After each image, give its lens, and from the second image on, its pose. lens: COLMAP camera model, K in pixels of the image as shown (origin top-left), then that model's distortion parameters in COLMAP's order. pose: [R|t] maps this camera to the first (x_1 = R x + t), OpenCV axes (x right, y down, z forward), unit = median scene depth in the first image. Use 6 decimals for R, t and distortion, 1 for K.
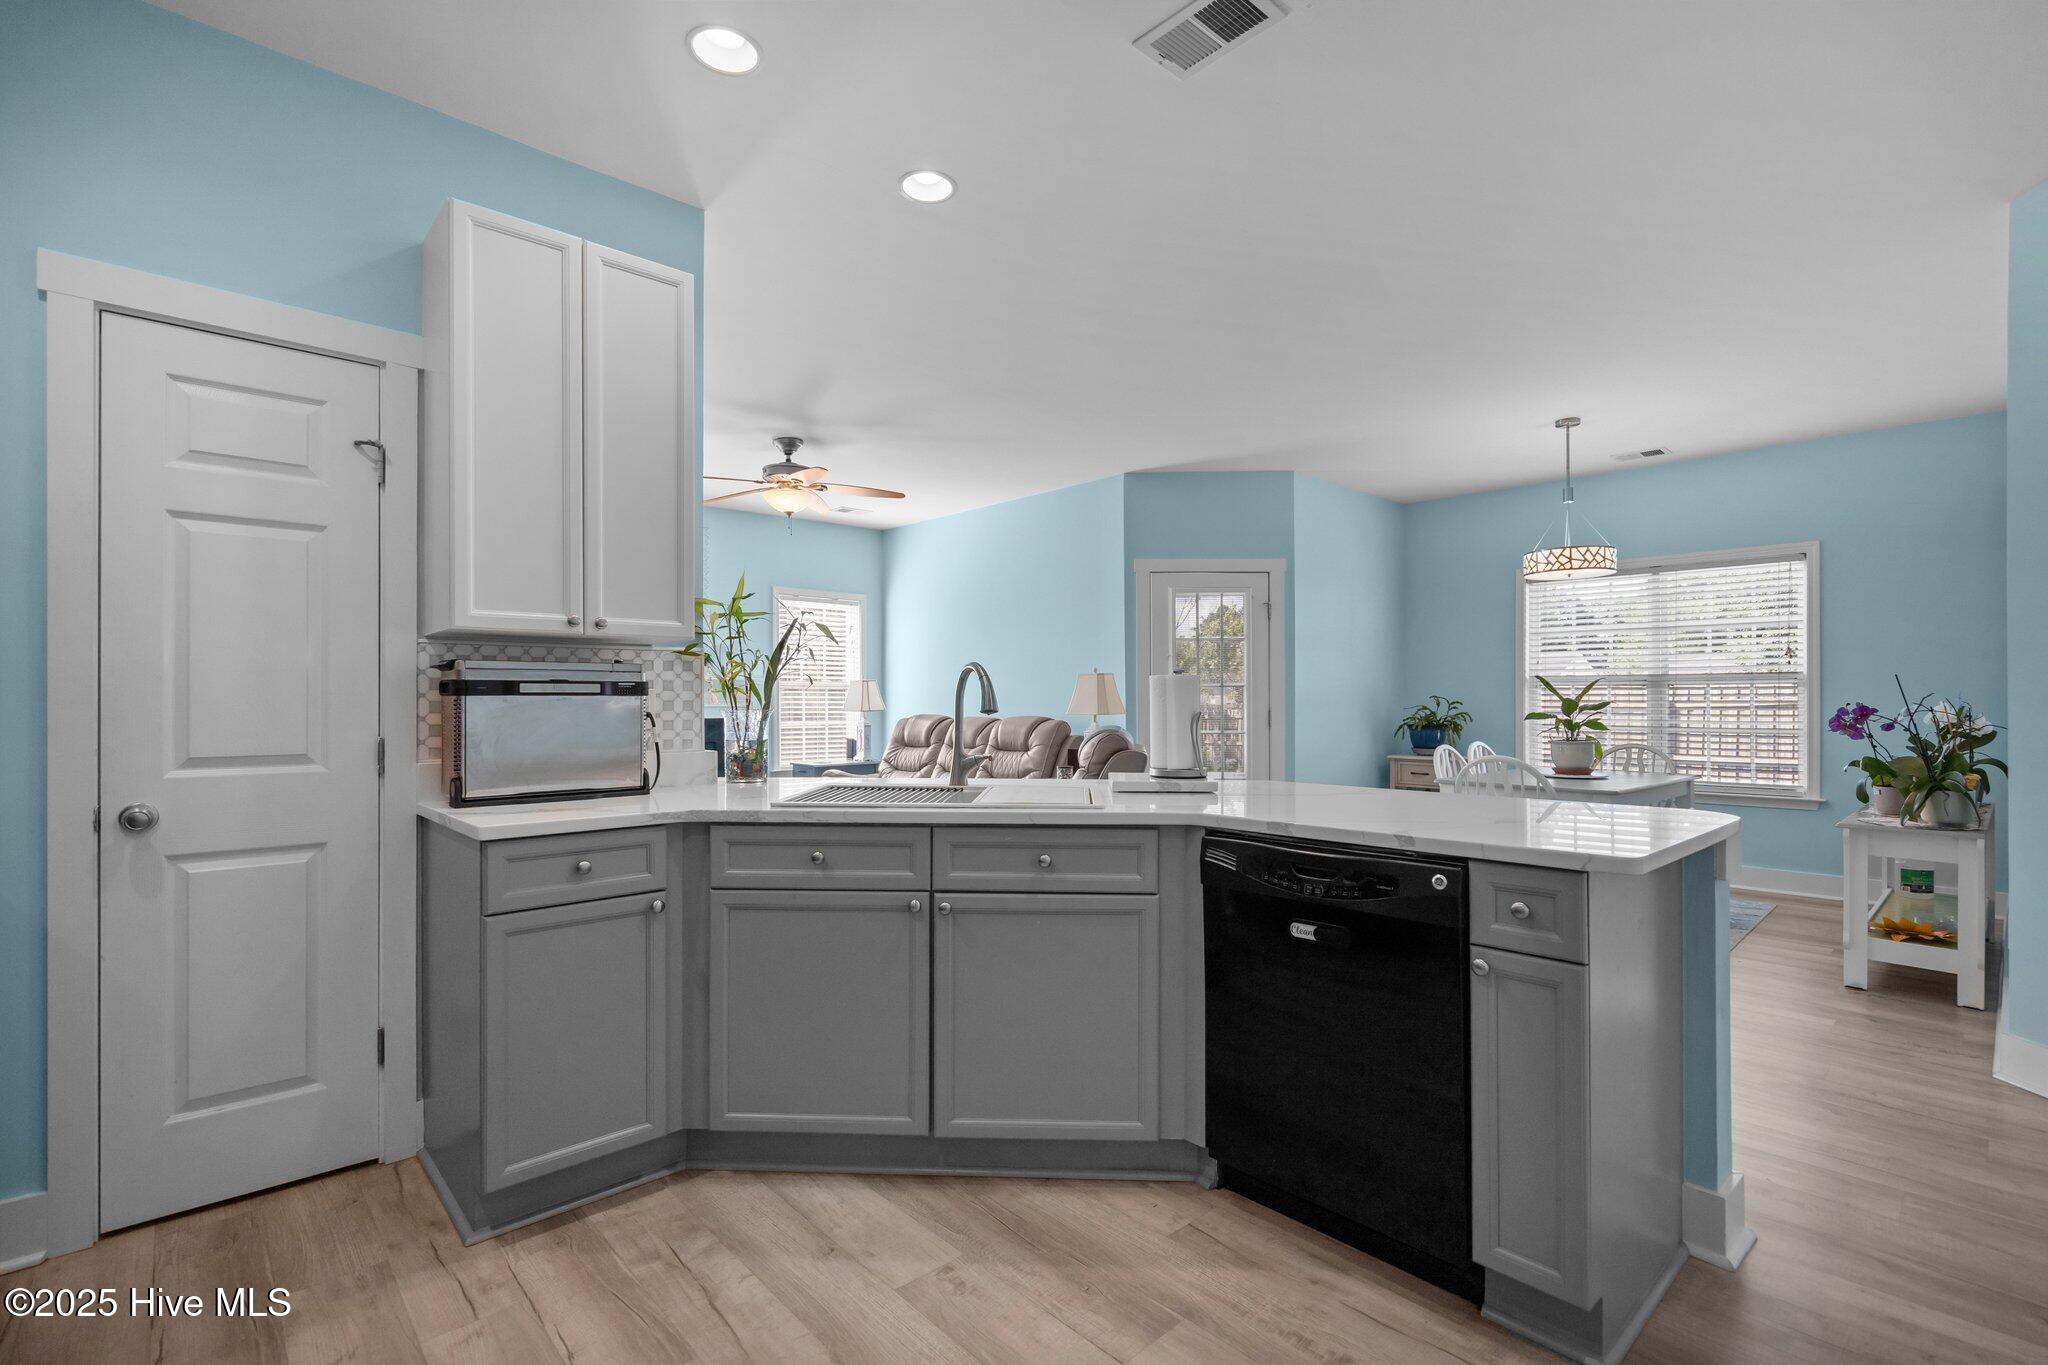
lens RADIAL K [[935.0, 0, 1023.3], [0, 935.0, 697.3], [0, 0, 1]] dist [-0.005801, 0.004879]
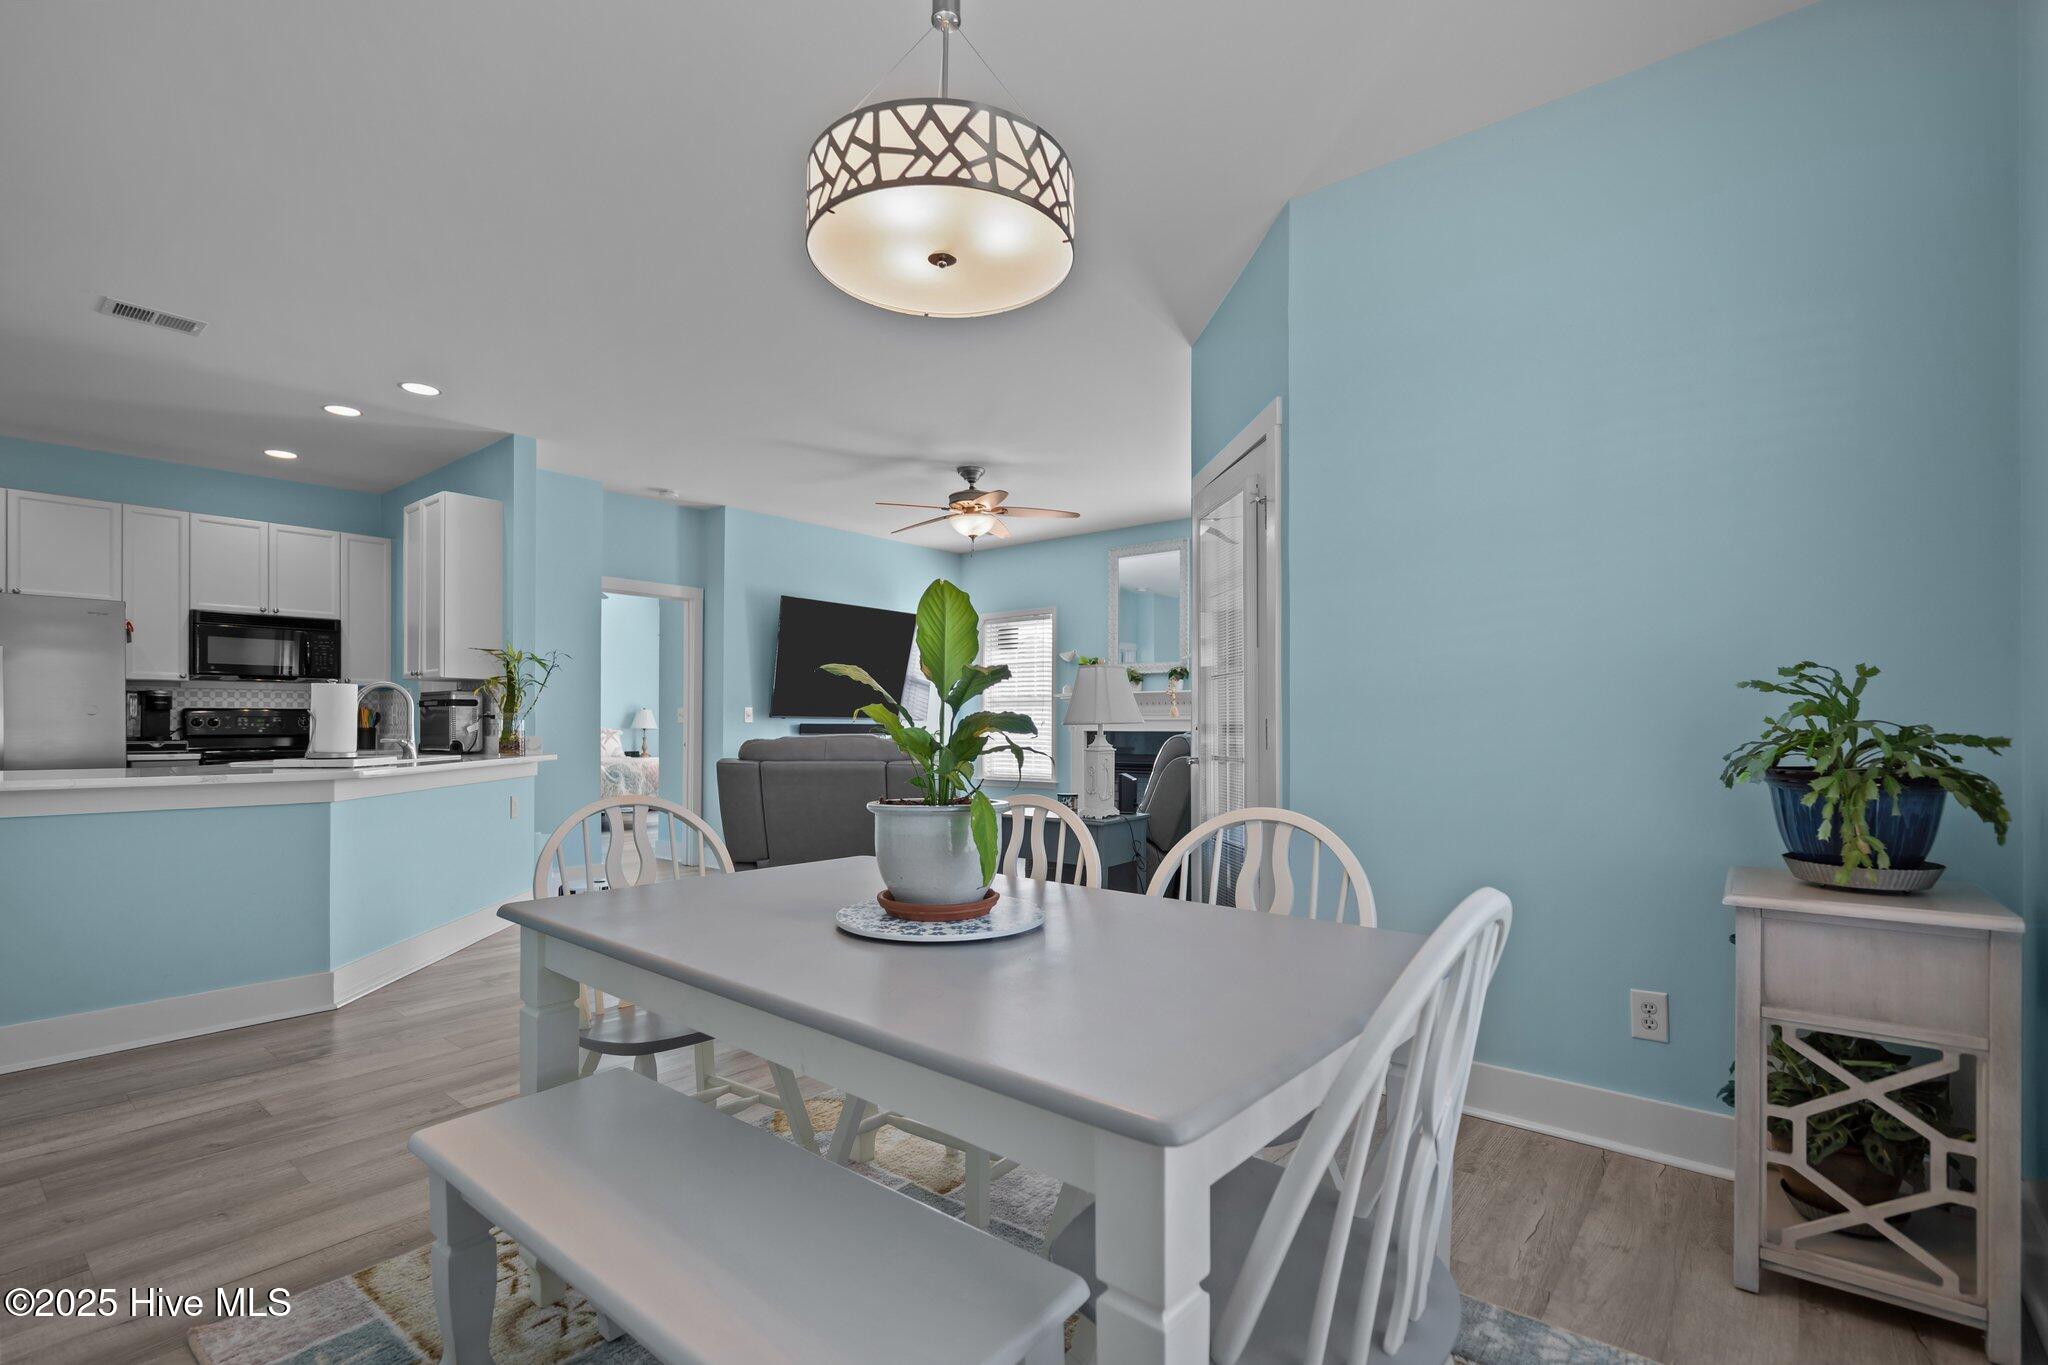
lens RADIAL K [[935.0, 0, 1013.3], [0, 935.0, 708.8], [0, 0, 1]] dist [-0.005801, 0.004879]
pose [[0.134680, -0.016506, -0.990752, 1.177991], [0.002542, 0.999864, -0.016313, 0.026561], [0.990886, -0.000321, 0.134703, 1.301227]]
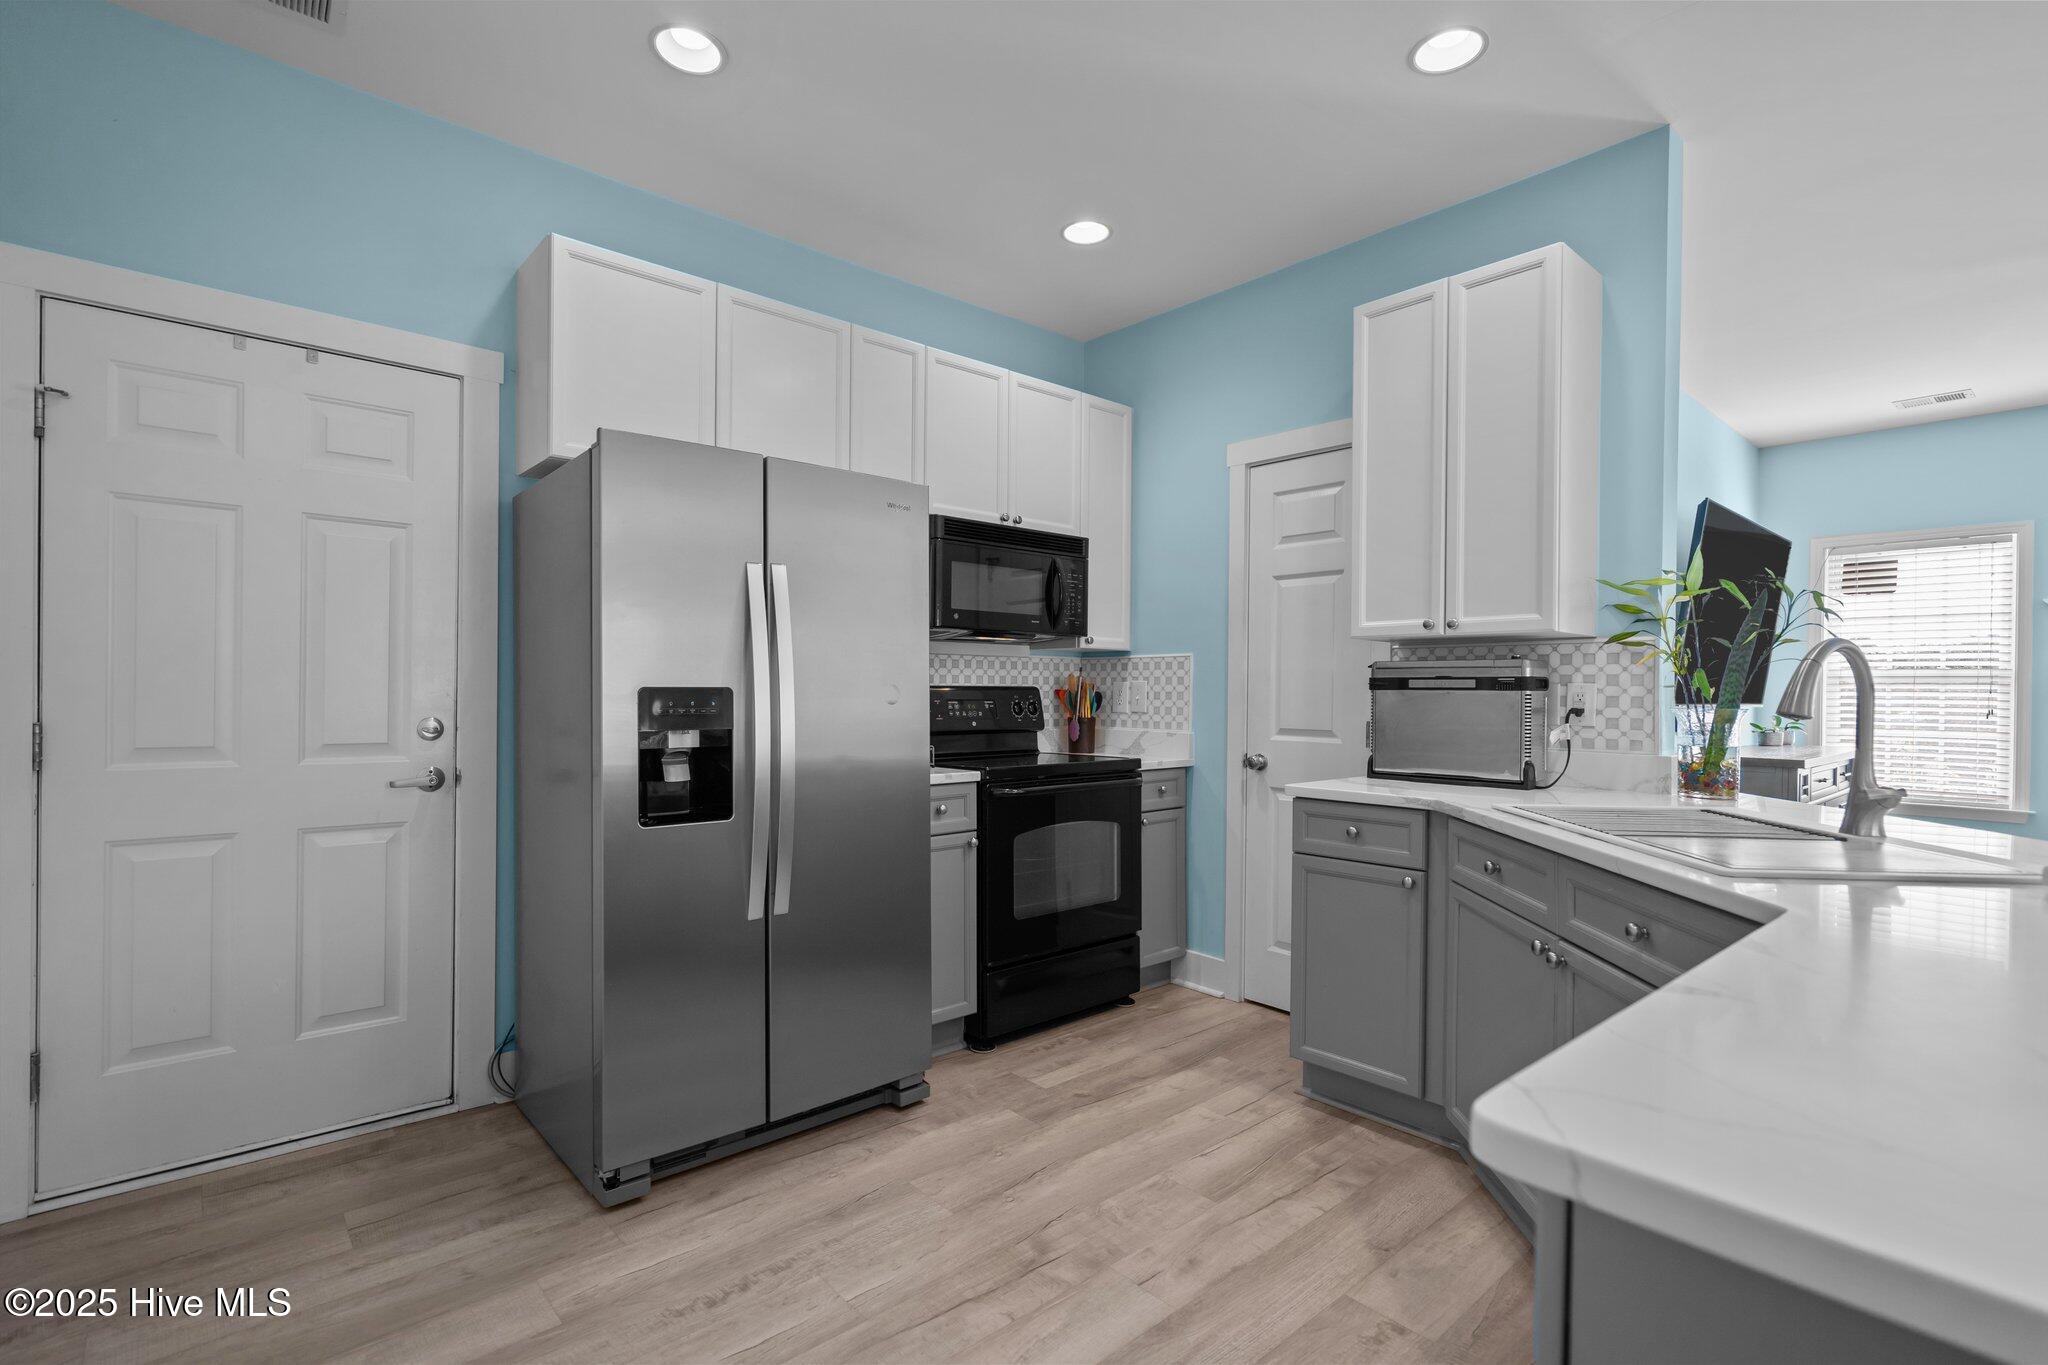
lens RADIAL K [[935.0, 0, 1022.4], [0, 935.0, 698.0], [0, 0, 1]] dist [-0.005801, 0.004879]
pose [[-0.014566, 0.008611, -0.999857, 0.400406], [-0.006691, 0.999940, 0.008710, 0.000864], [0.999872, 0.006817, -0.014507, 0.319486]]
